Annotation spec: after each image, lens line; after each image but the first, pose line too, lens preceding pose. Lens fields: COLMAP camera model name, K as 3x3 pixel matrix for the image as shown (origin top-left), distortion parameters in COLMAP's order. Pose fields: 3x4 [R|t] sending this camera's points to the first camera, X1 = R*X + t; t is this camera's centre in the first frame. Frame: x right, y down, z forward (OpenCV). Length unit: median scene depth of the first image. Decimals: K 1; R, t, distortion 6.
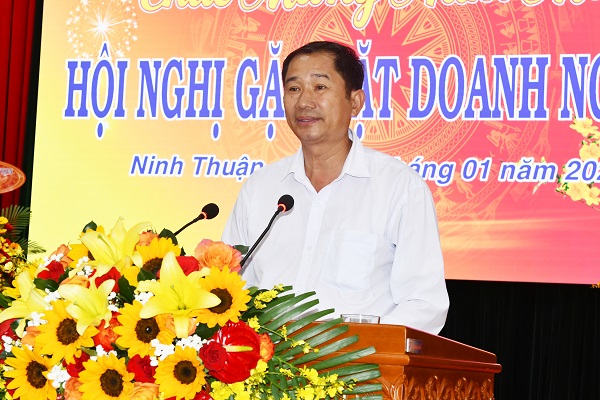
lens RADIAL K [[1380.9, 0, 300.7], [0, 1380.9, 199.8], [0, 0, 1]] dist [0.138926, 0.000000]
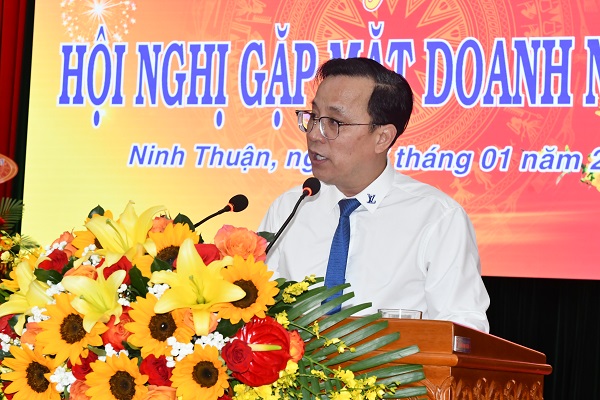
lens RADIAL K [[1433.9, 0, 300.5], [0, 1433.9, 200.5], [0, 0, 1]] dist [0.144166, 0.000000]
pose [[0.999998, -0.001647, -0.000725, -0.005546], [0.001650, 0.999991, 0.003815, 0.002518], [0.000719, -0.003816, 0.999992, 0.020322]]
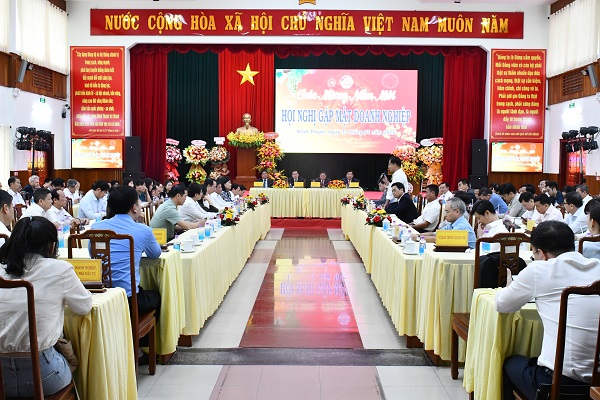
lens RADIAL K [[624.7, 0, 298.2], [0, 624.7, 200.7], [0, 0, 1]] dist [-0.026835, 0.000000]
pose [[0.965024, -0.055399, 0.256243, -0.751911], [0.009730, 0.984313, 0.176162, -0.186978], [-0.261983, -0.167507, 0.950424, -1.235653]]
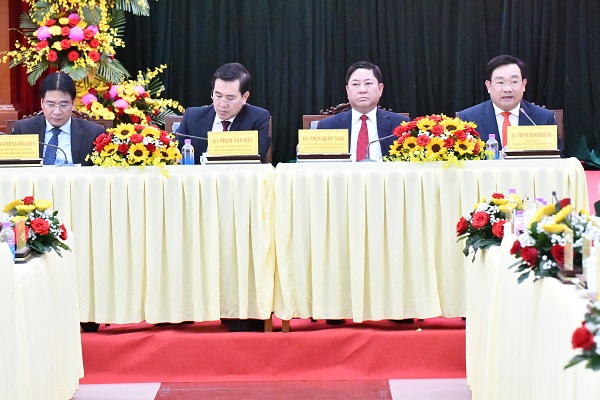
lens RADIAL K [[3301.6, 0, 299.6], [0, 3301.6, 198.8], [0, 0, 1]] dist [0.720493, 0.000000]
pose [[0.960473, -0.075458, 0.267951, -0.732168], [0.030359, 0.985213, 0.168625, -0.184131], [-0.276713, -0.153825, 0.948561, -1.210215]]
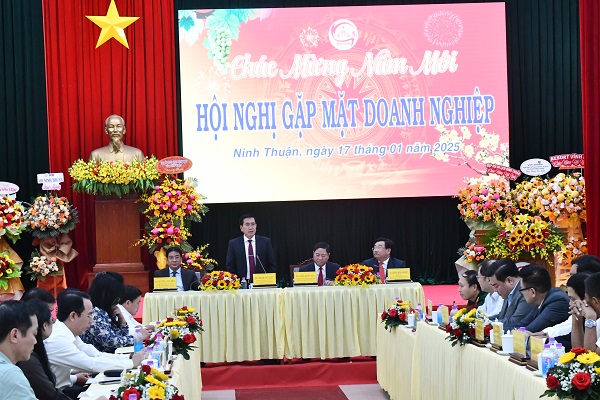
lens RADIAL K [[1380.9, 0, 303.5], [0, 1380.9, 203.2], [0, 0, 1]] dist [0.138926, 0.000000]
pose [[0.943211, -0.073828, 0.323888, -0.761272], [0.042260, 0.993737, 0.103446, -0.175020], [-0.329497, -0.083884, 0.940423, -1.095220]]
